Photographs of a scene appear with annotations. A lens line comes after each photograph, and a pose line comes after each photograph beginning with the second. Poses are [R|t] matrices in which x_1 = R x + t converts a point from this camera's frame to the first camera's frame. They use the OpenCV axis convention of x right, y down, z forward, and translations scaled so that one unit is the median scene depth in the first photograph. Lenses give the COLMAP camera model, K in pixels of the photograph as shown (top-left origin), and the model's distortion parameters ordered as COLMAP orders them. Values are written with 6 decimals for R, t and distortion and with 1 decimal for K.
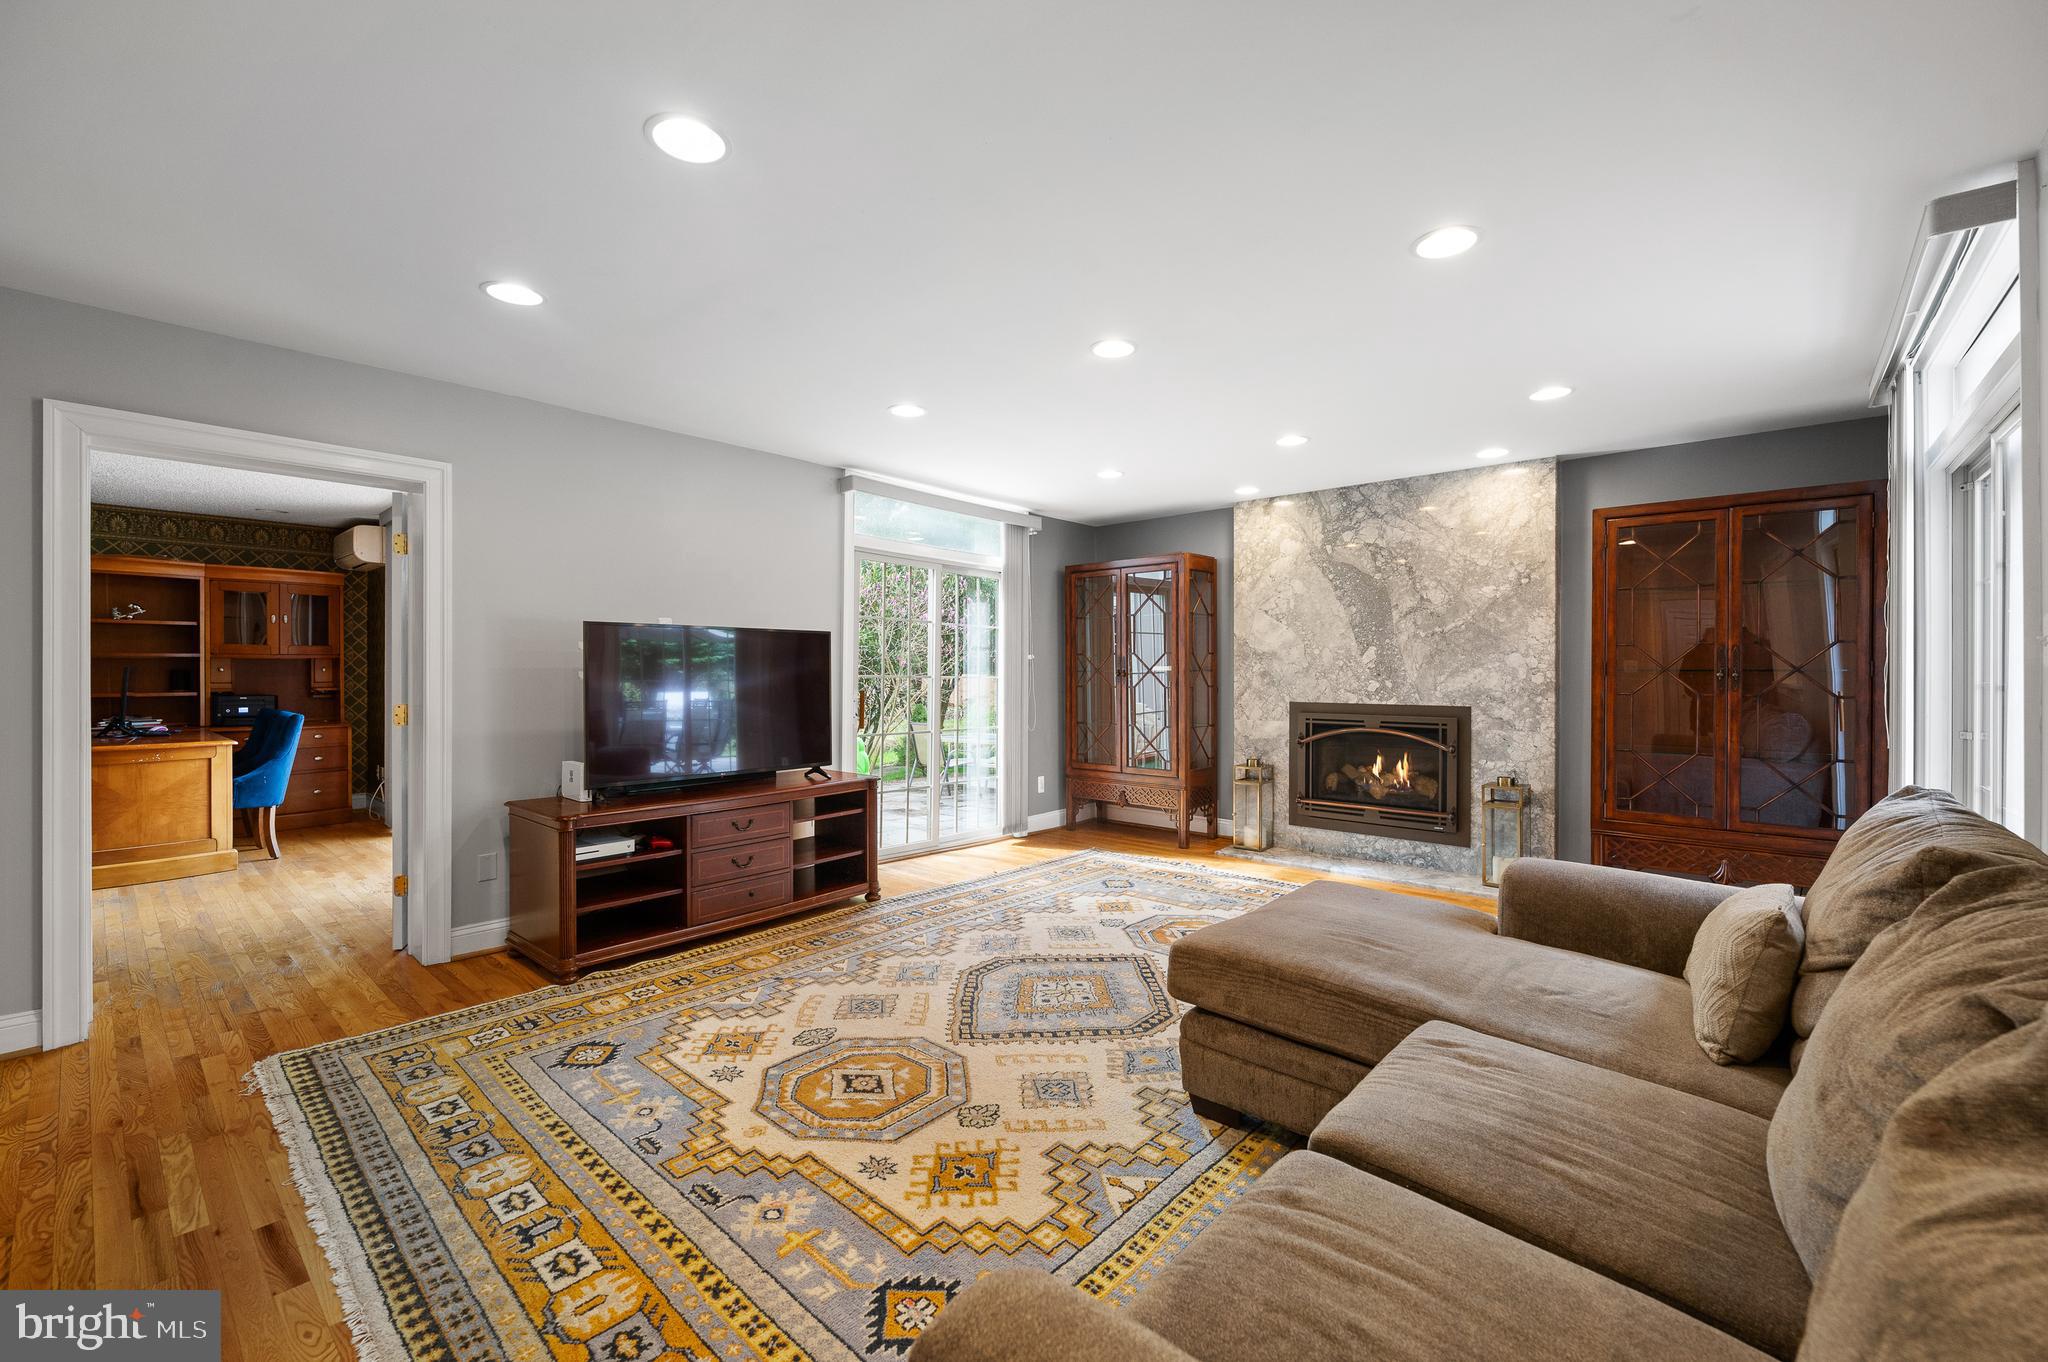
lens RADIAL K [[824.6, 0, 1033.3], [0, 824.6, 668.2], [0, 0, 1]] dist [-0.001113, -0.000111]
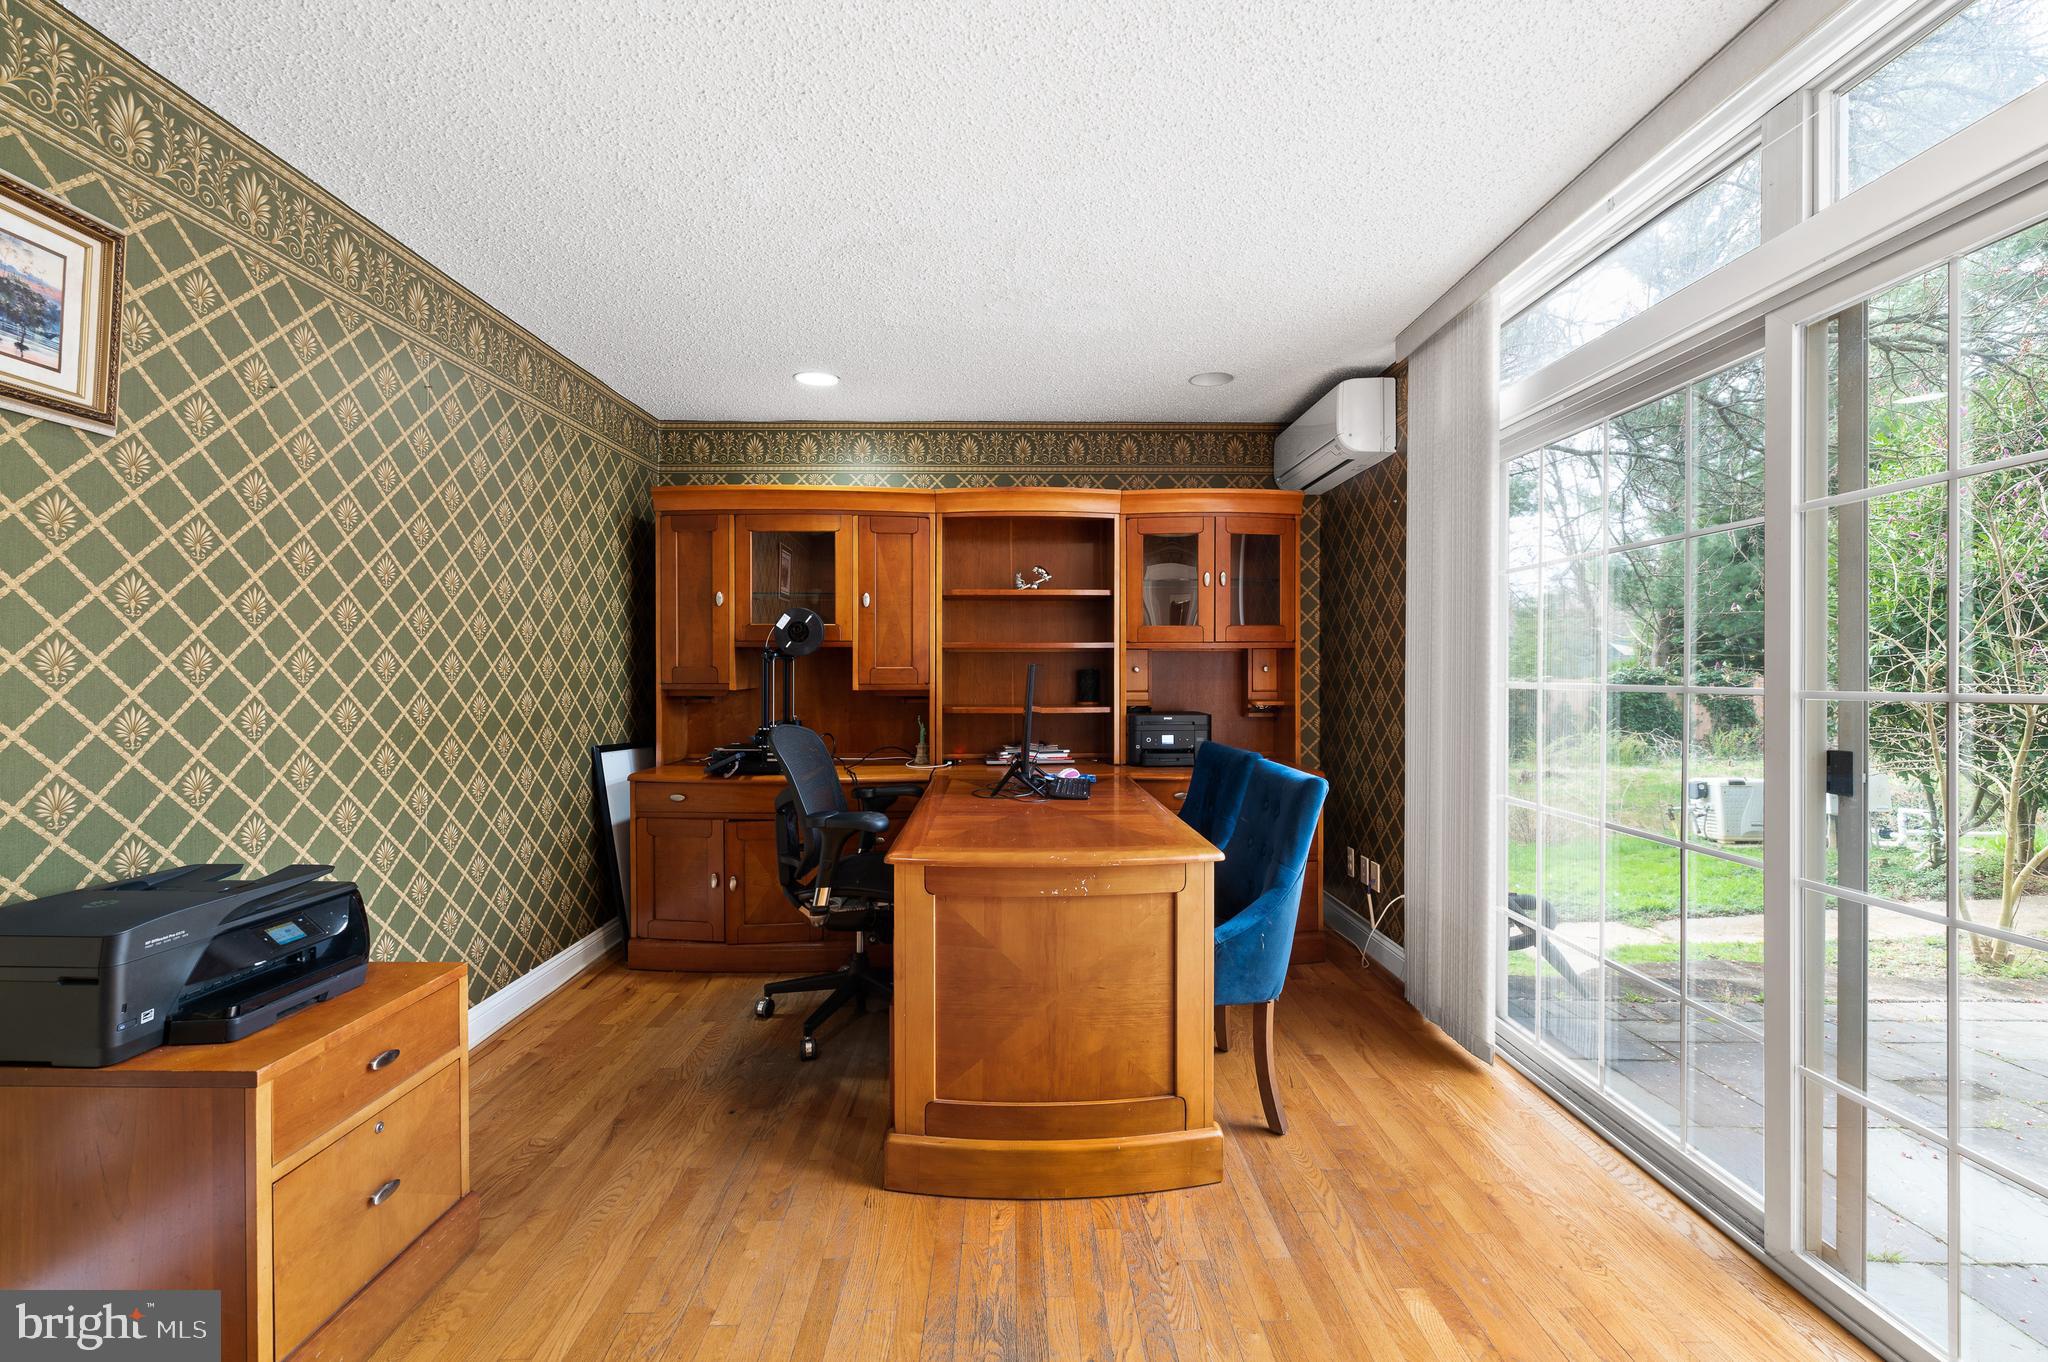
lens RADIAL K [[824.6, 0, 1022.0], [0, 824.6, 671.5], [0, 0, 1]] dist [-0.001113, -0.000111]
pose [[0.665498, 0.002745, -0.746395, -0.614415], [0.000158, 0.999993, 0.003818, 0.001361], [0.746400, -0.002658, 0.665492, 0.556802]]
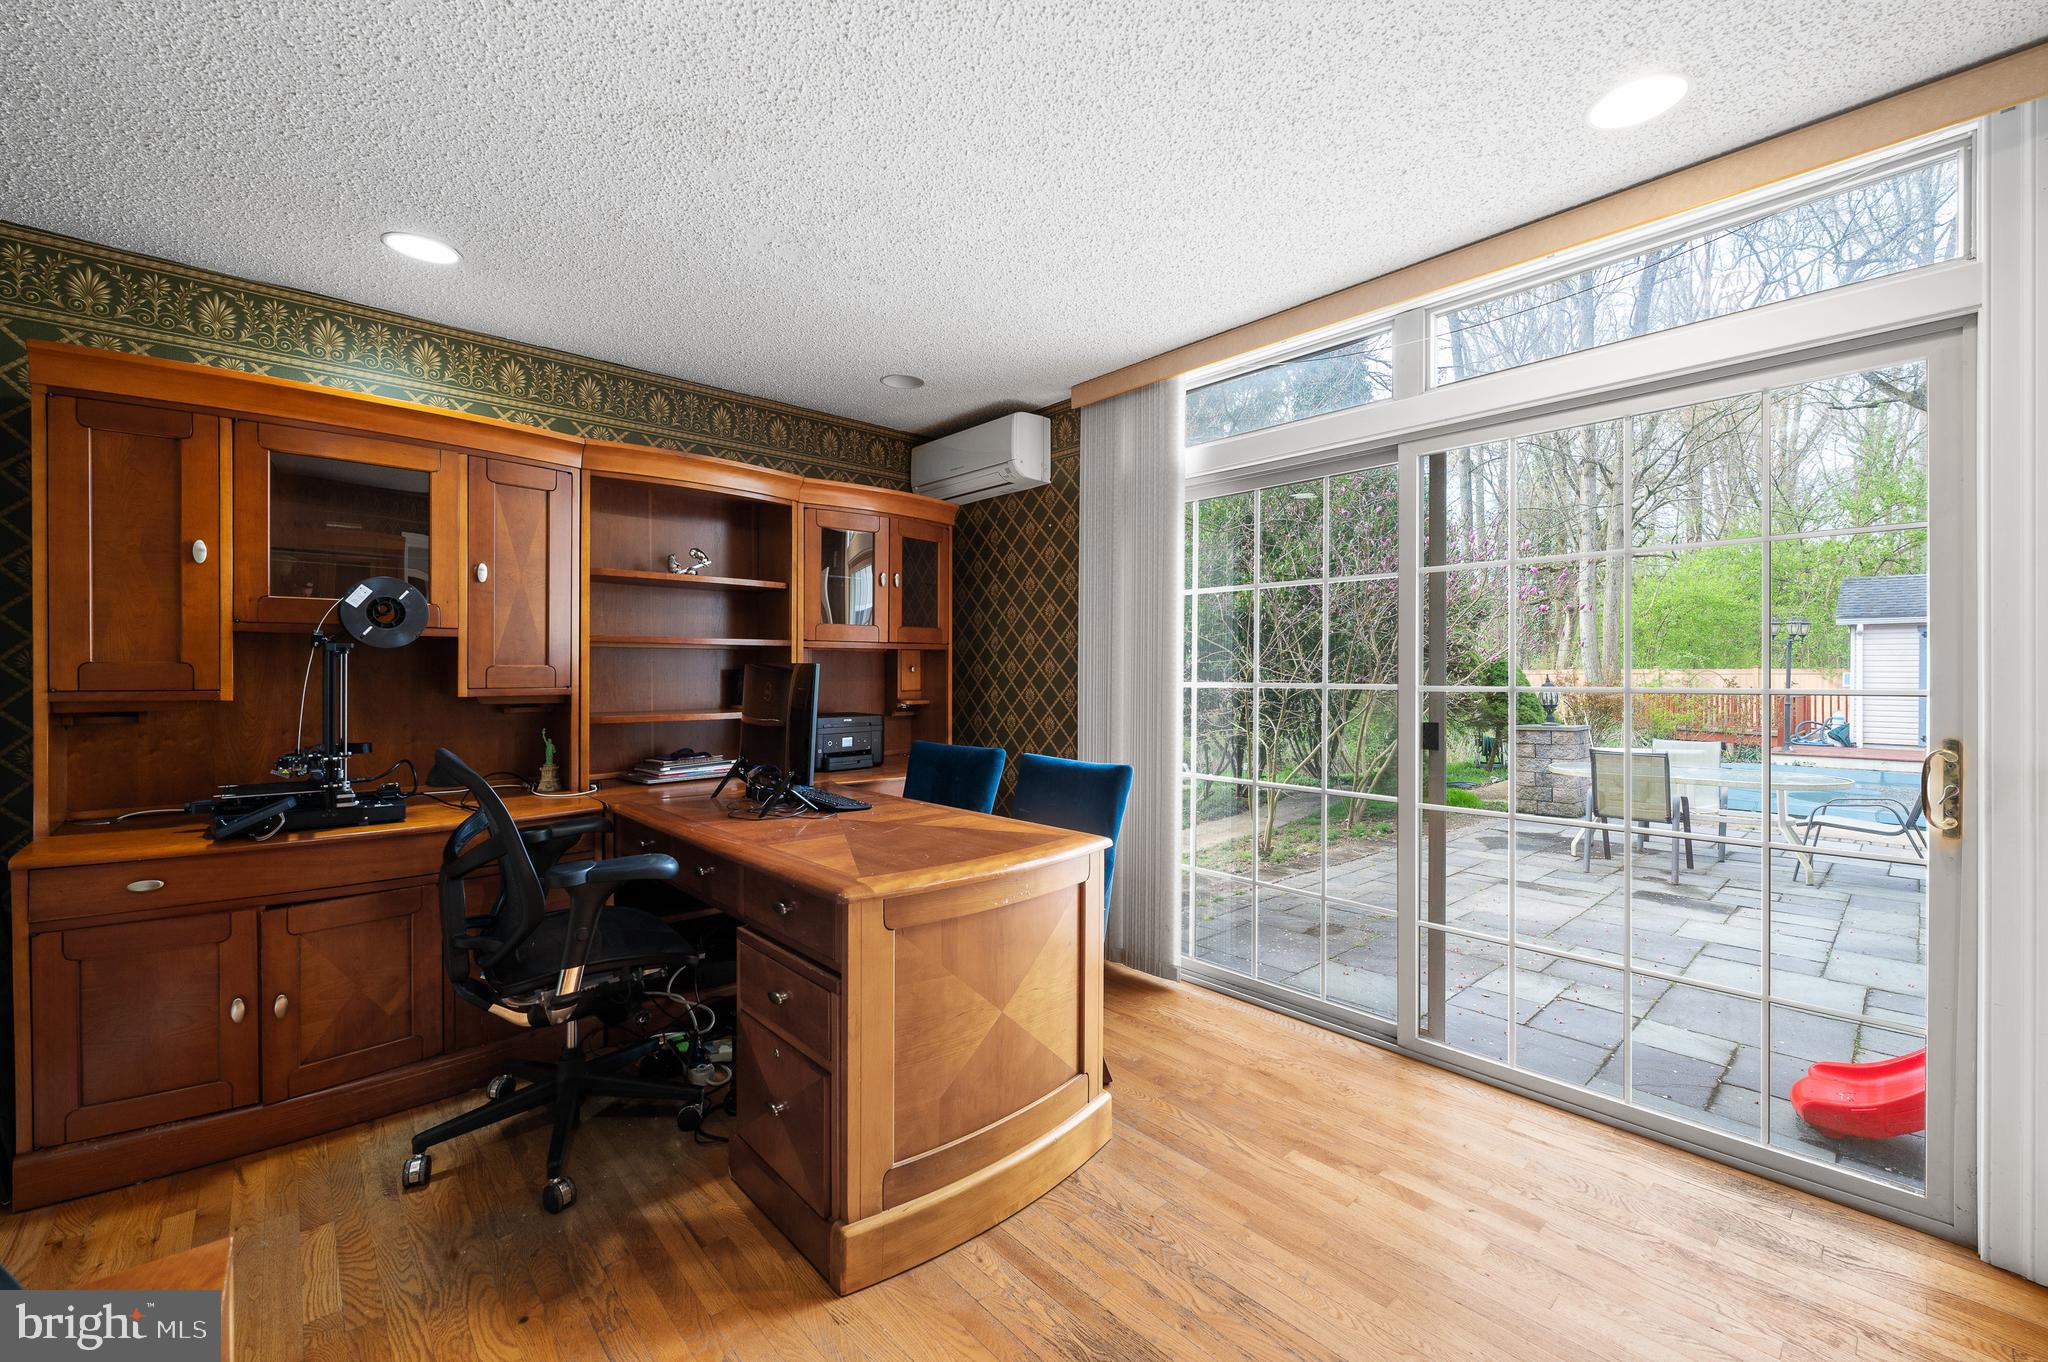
lens RADIAL K [[824.6, 0, 1013.5], [0, 824.6, 676.3], [0, 0, 1]] dist [-0.001113, -0.000111]
pose [[0.992071, 0.007040, -0.125479, -0.800088], [-0.005809, 0.999931, 0.010167, 0.000257], [0.125542, -0.009358, 0.992044, 0.474554]]
